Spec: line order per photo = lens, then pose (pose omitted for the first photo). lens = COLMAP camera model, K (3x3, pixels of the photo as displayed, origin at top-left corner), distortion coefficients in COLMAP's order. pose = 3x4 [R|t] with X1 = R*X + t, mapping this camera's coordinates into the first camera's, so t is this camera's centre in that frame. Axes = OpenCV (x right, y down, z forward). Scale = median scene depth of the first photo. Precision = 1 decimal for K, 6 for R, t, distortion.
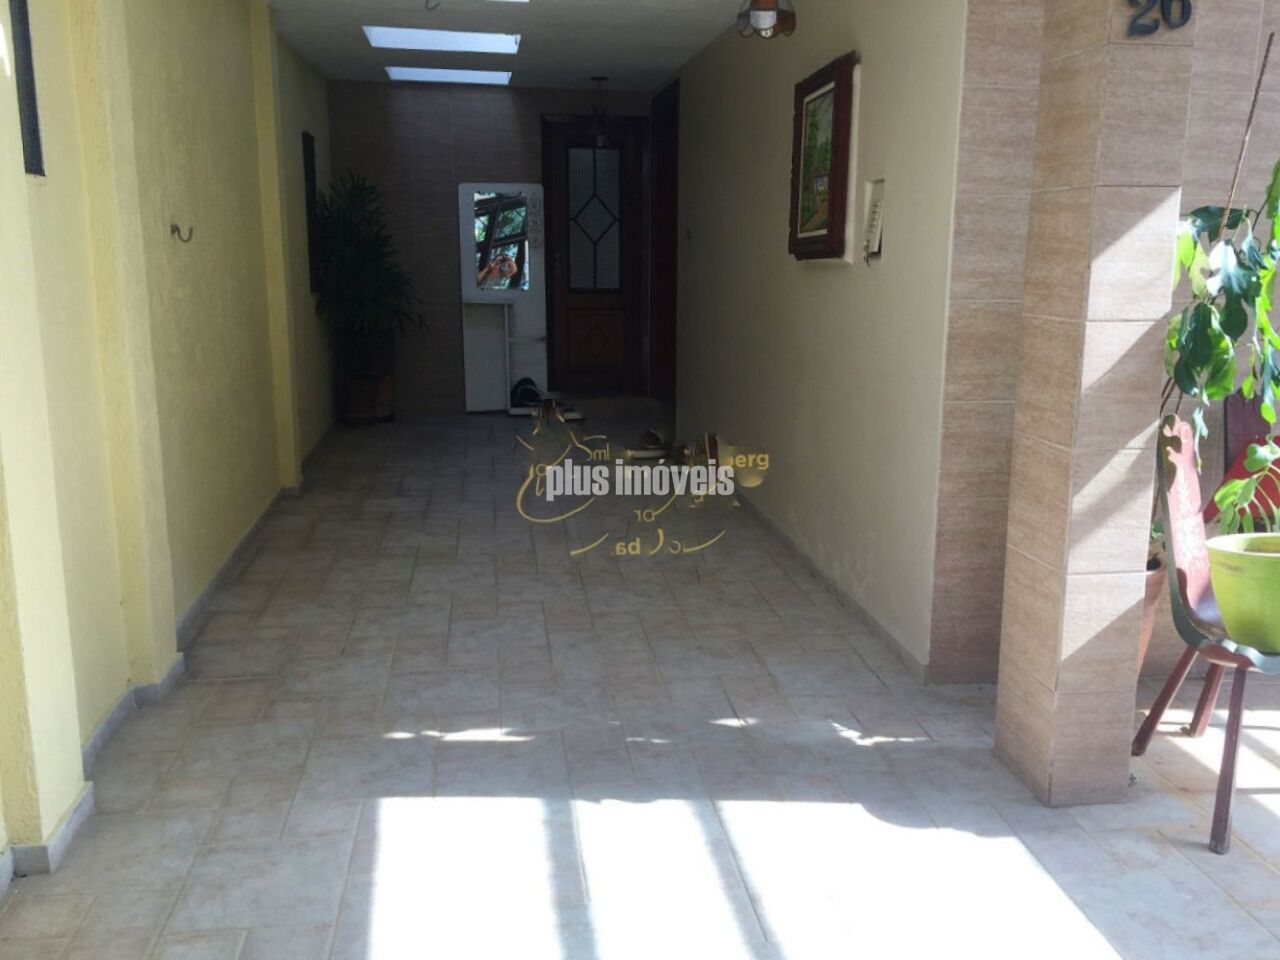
lens RADIAL K [[1089.3, 0, 640.1], [0, 1089.3, 482.2], [0, 0, 1]] dist [0.065216, -0.082165]
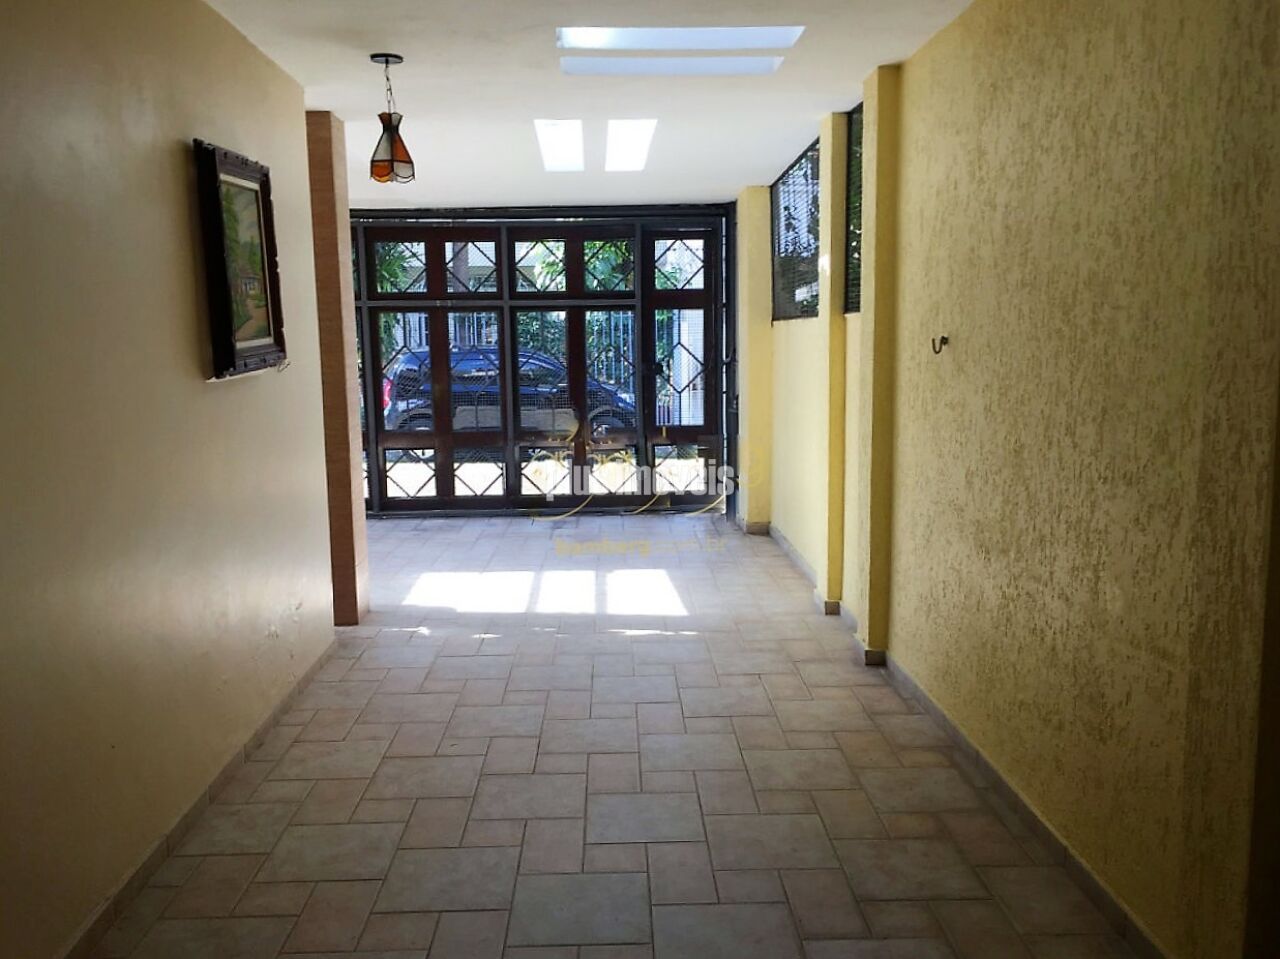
lens RADIAL K [[1089.3, 0, 640.5], [0, 1089.3, 478.6], [0, 0, 1]] dist [0.065216, -0.082165]
pose [[-0.994208, -0.012722, 0.106718, -0.269632], [0.025477, 0.936770, 0.349017, -0.487242], [-0.104410, 0.349714, -0.931020, 2.093483]]
